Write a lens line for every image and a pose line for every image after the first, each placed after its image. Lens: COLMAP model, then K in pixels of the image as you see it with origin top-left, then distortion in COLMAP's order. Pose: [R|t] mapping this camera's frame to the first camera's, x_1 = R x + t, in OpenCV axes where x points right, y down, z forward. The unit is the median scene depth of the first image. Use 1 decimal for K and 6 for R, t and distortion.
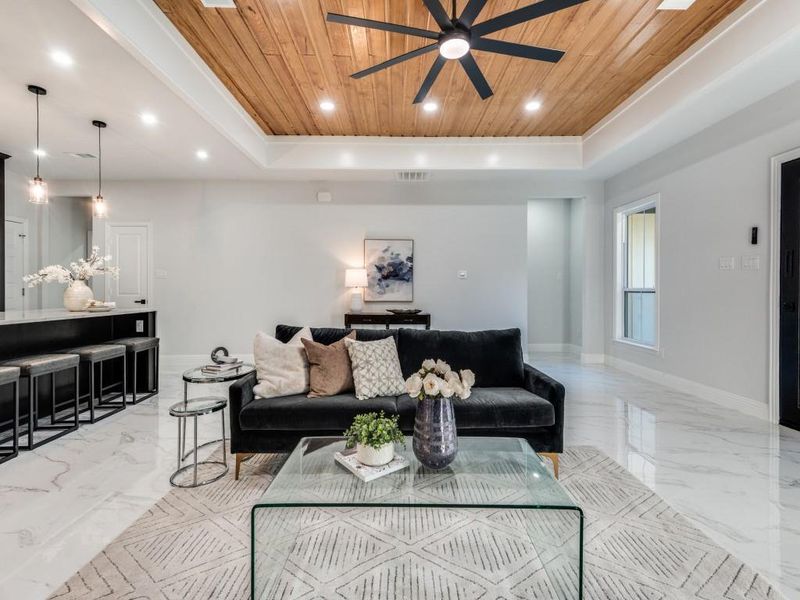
lens RADIAL K [[379.1, 0, 400.6], [0, 379.1, 293.1], [0, 0, 1]] dist [0.011560, -0.000785]
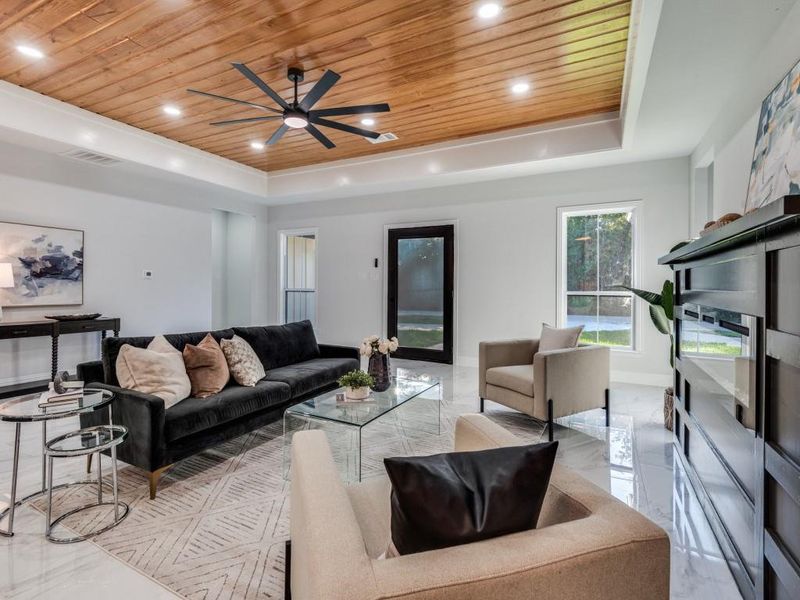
lens RADIAL K [[359.6, 0, 386.5], [0, 359.6, 288.3], [0, 0, 1]] dist [0.015861, -0.000371]
pose [[0.518930, -0.003687, 0.854808, -0.308774], [0.004548, 0.999988, 0.001552, -0.012293], [-0.854804, 0.003083, 0.518941, 0.009879]]
